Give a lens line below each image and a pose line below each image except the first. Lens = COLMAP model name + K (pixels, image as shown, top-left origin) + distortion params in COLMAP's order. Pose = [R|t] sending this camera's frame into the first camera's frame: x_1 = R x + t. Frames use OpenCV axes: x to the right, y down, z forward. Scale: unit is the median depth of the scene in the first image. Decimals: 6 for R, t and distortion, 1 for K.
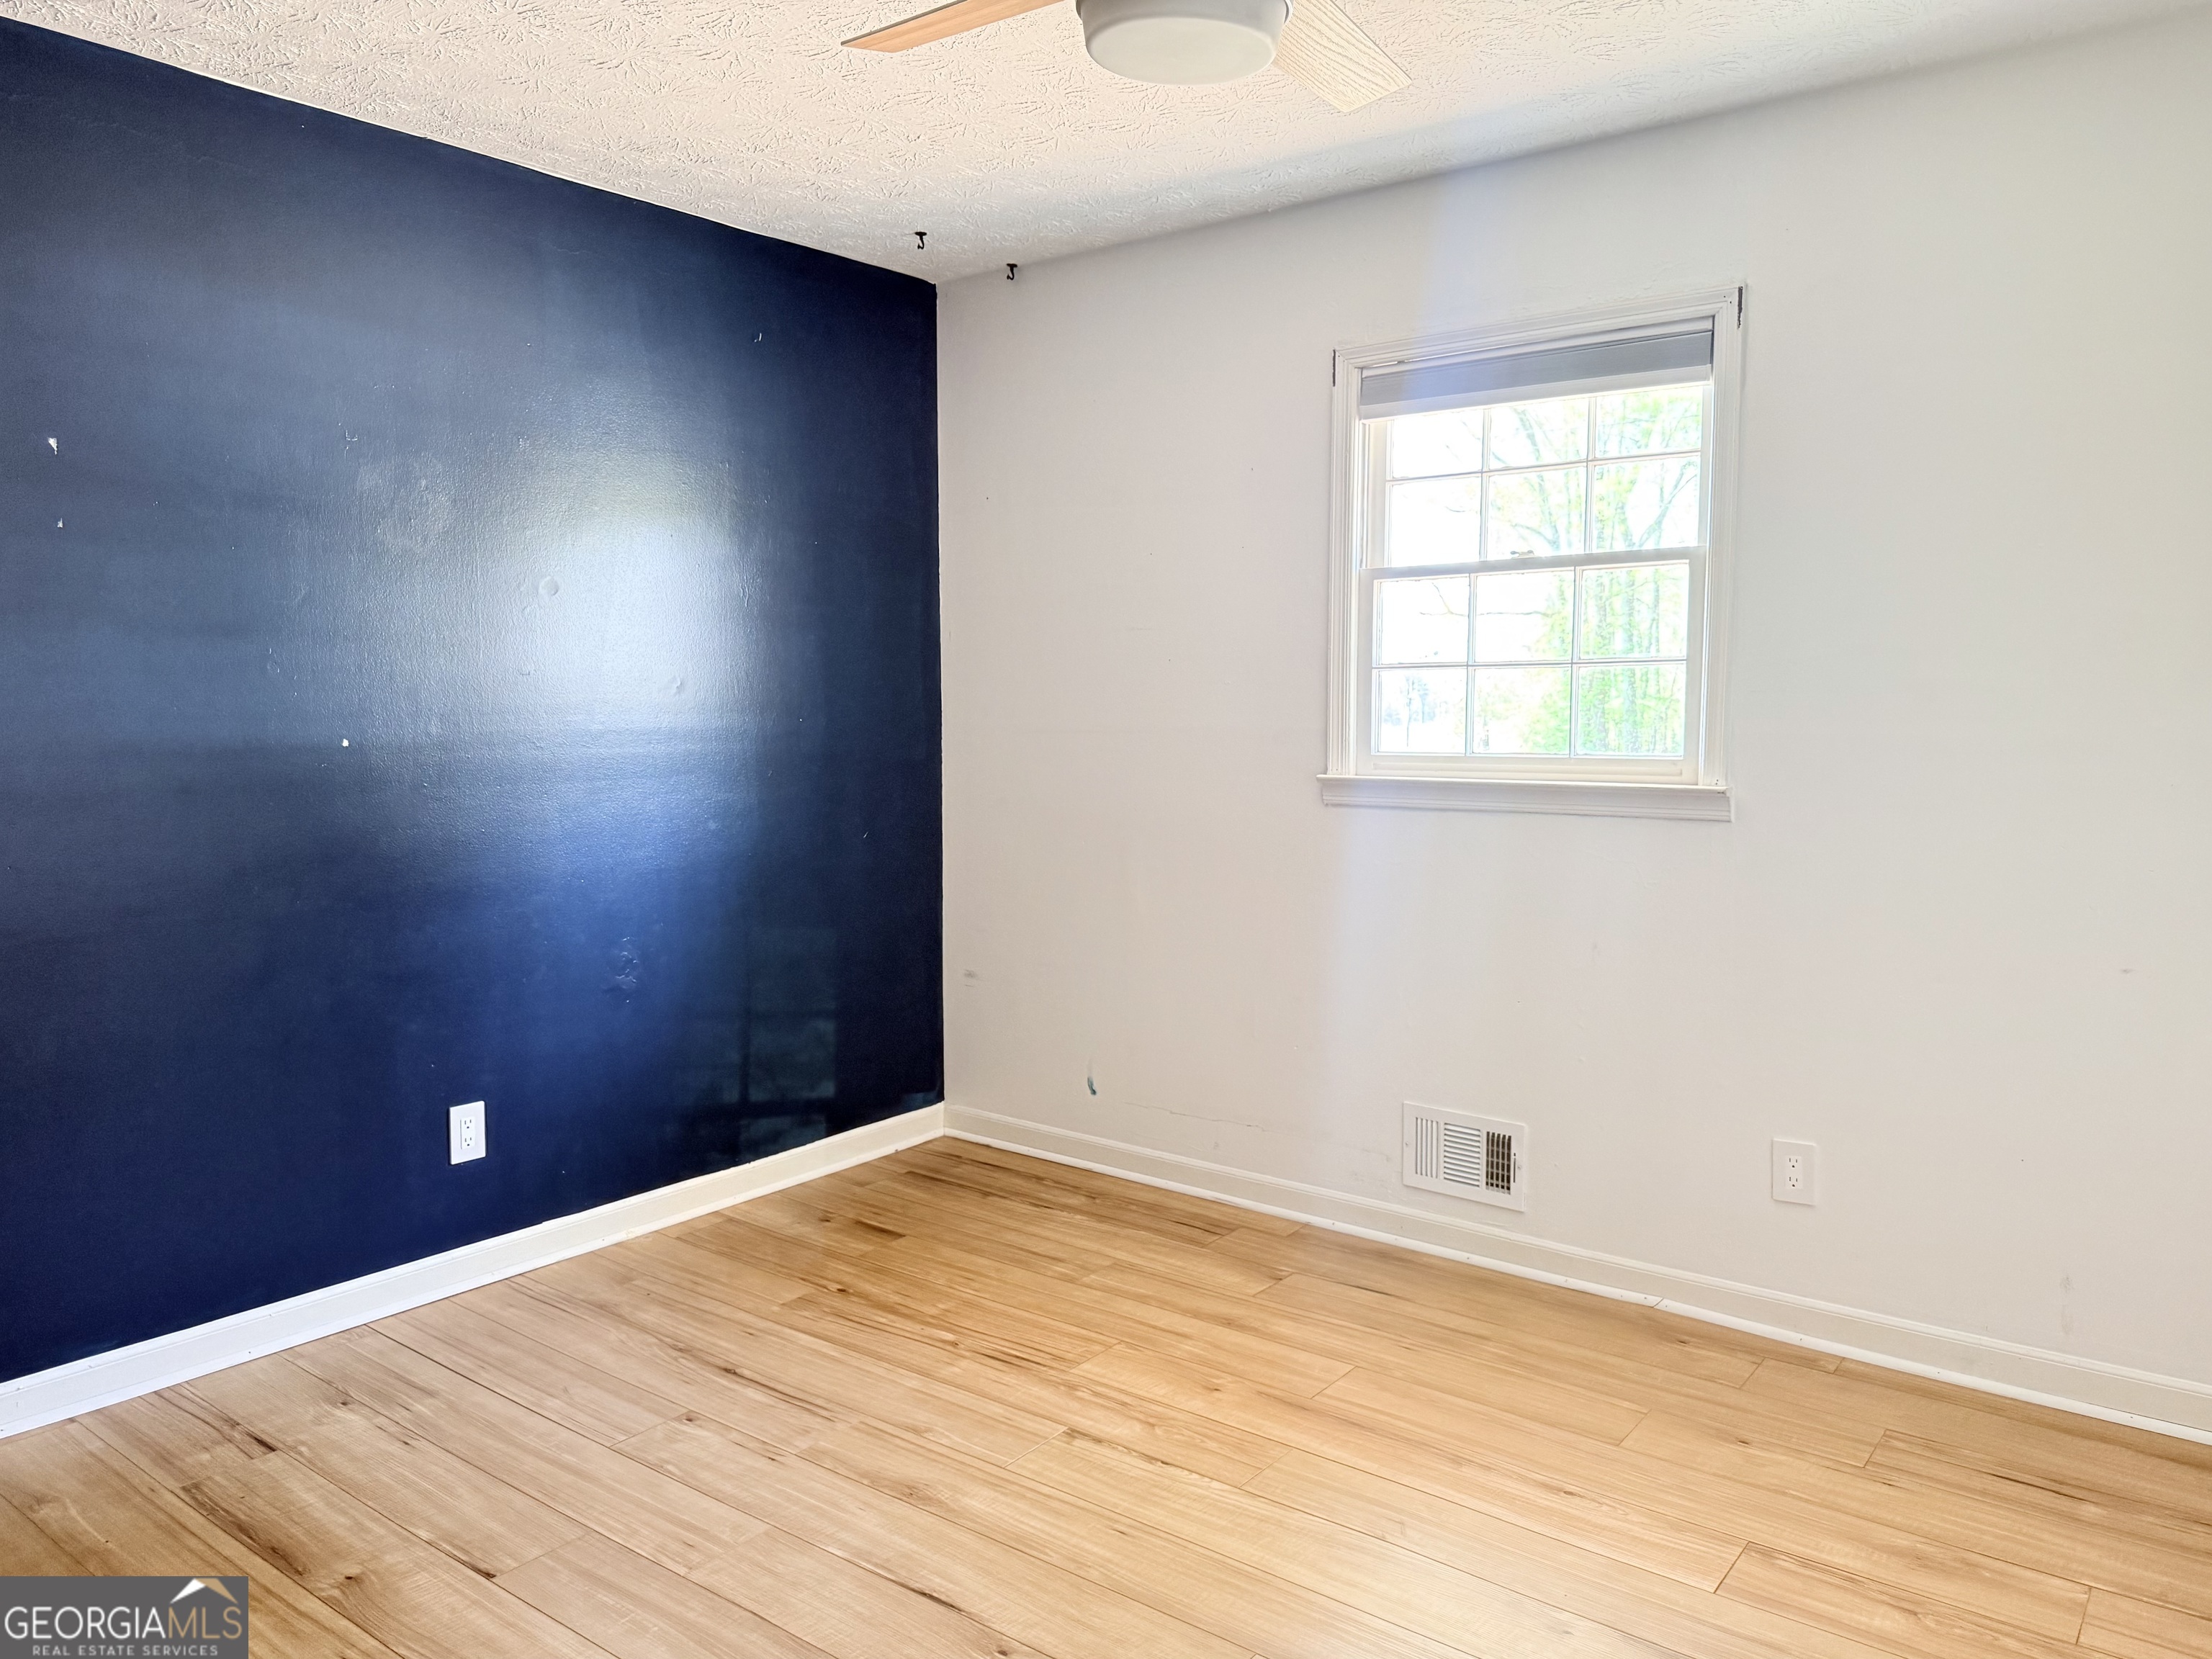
lens RADIAL K [[1570.1, 0, 1106.0], [0, 1570.1, 829.5], [0, 0, 1]] dist [0.001254, -0.035242]
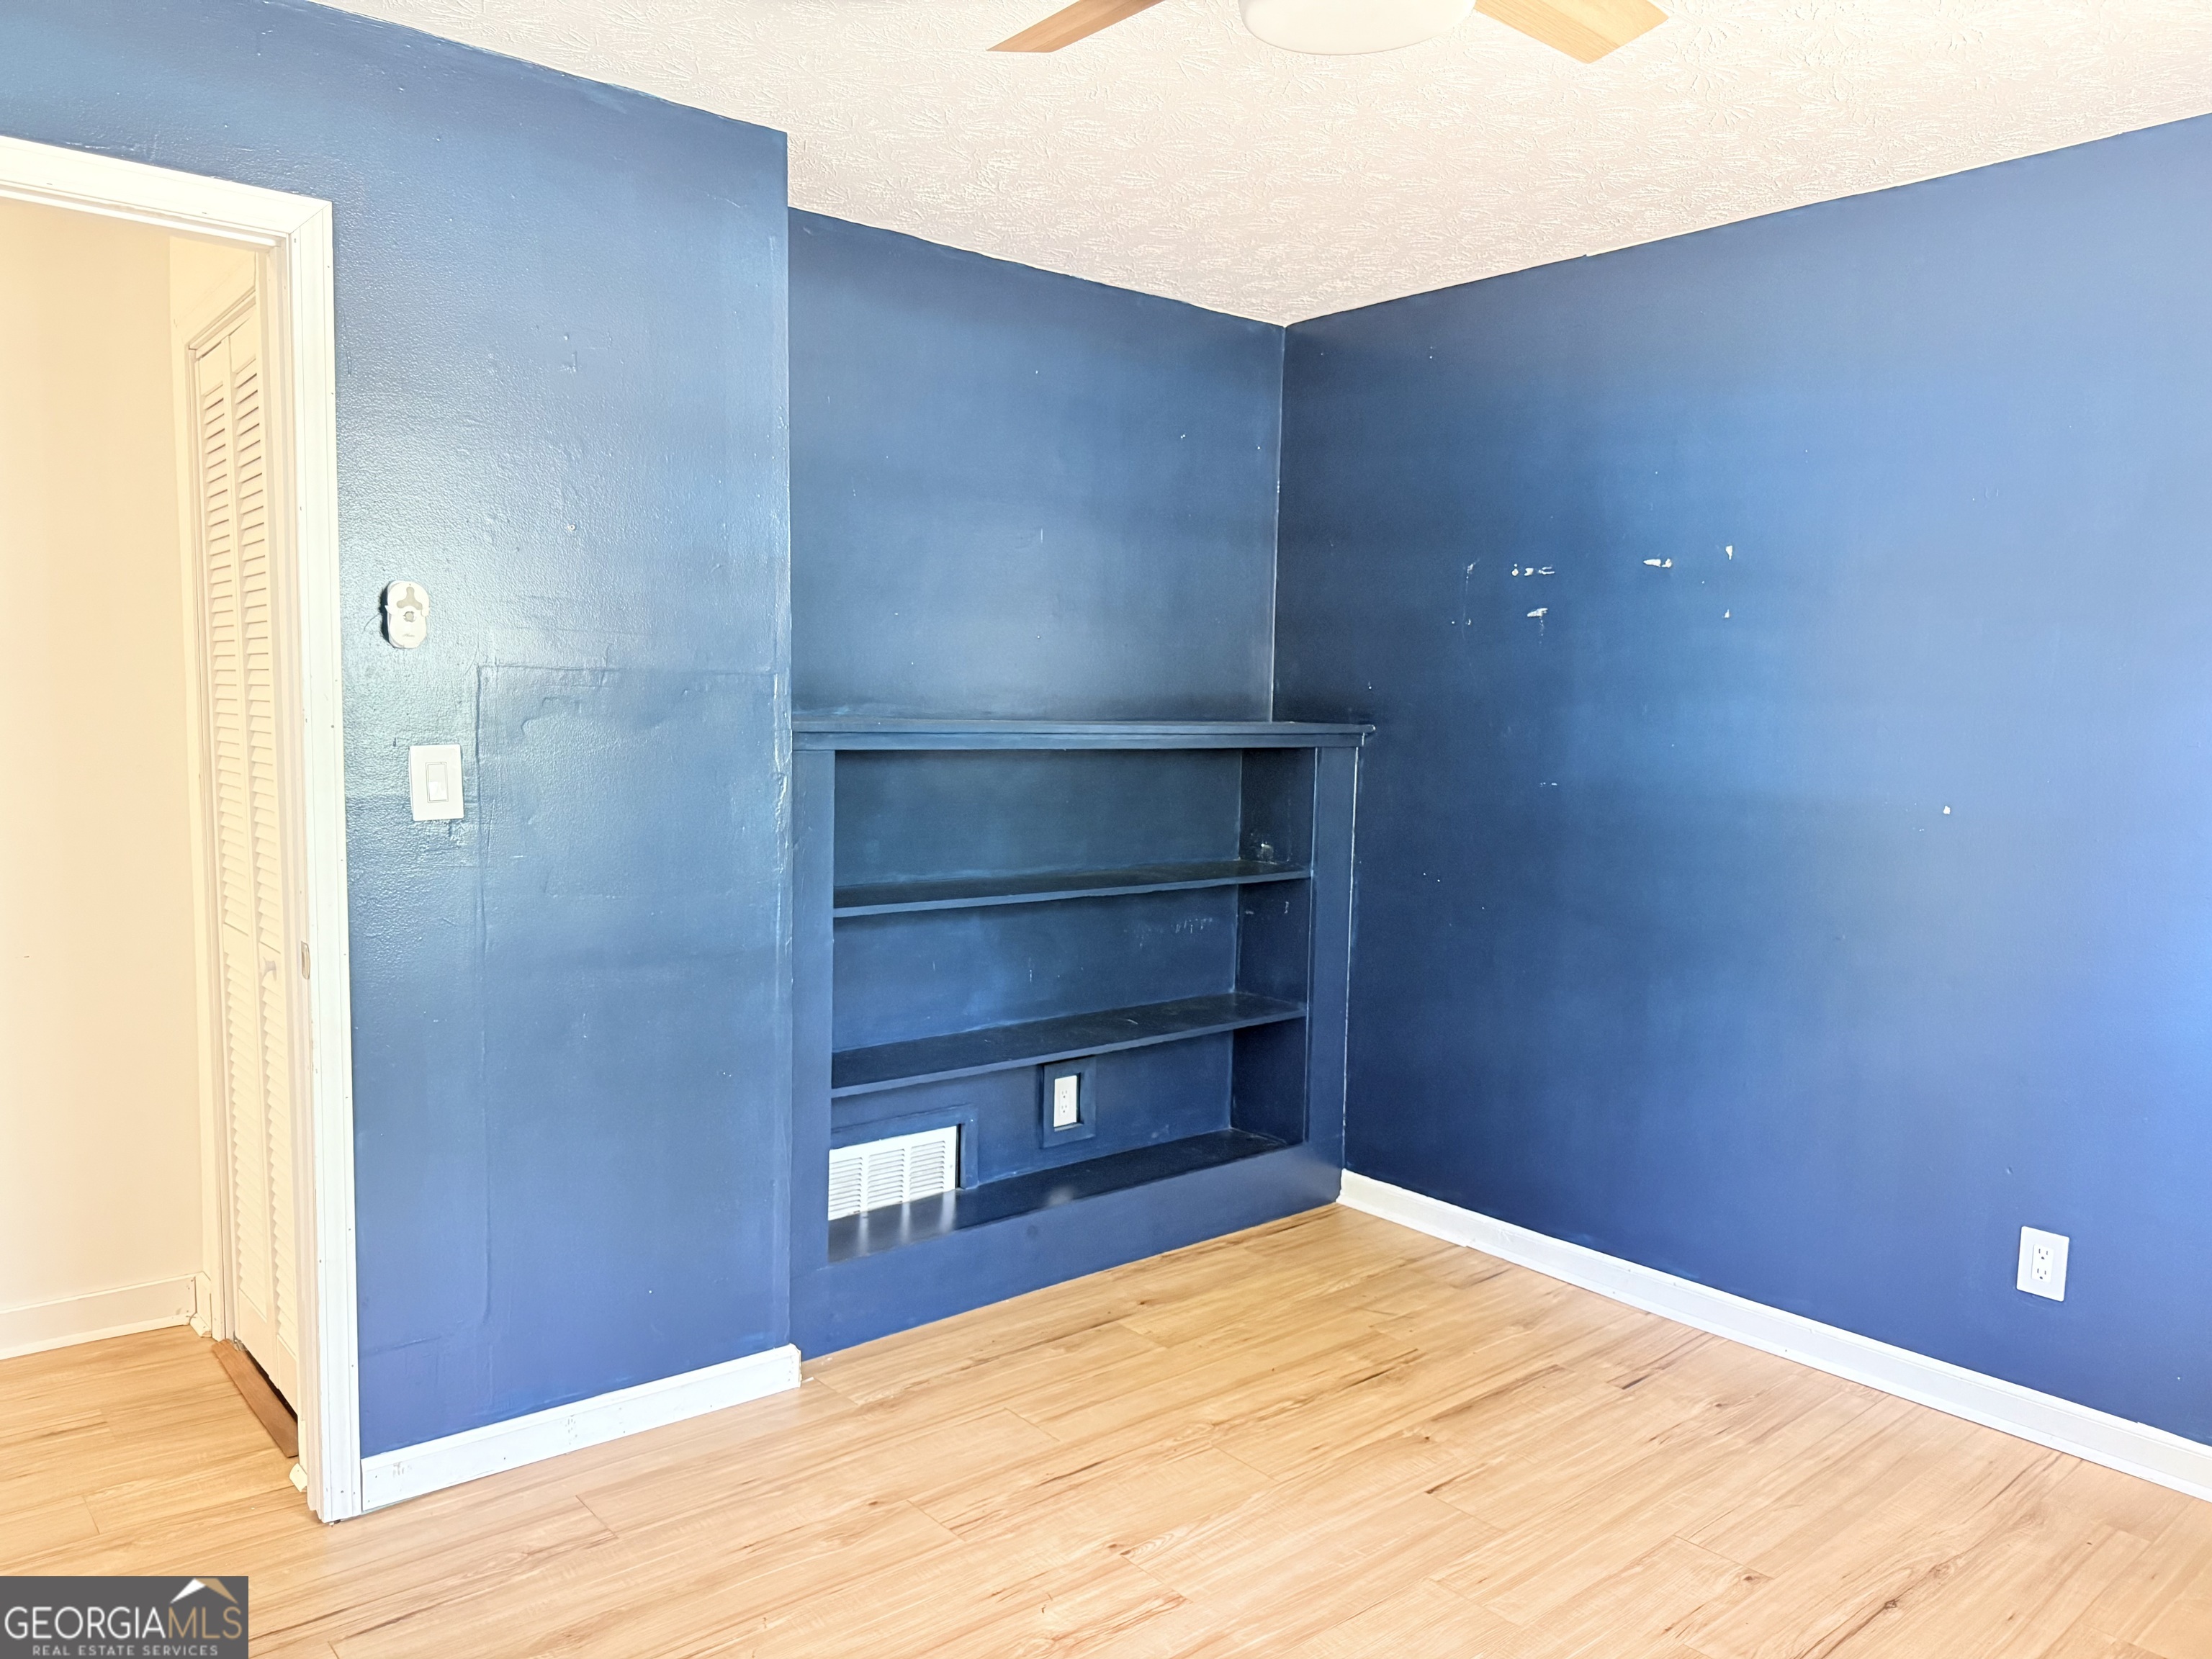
lens RADIAL K [[1530.8, 0, 1106.0], [0, 1530.8, 829.5], [0, 0, 1]] dist [-0.002414, -0.001042]
pose [[-0.205122, 0.079619, -0.975493, 0.646312], [-0.102238, 0.989490, 0.102259, -0.101535], [0.973382, 0.120708, -0.194826, 0.783763]]
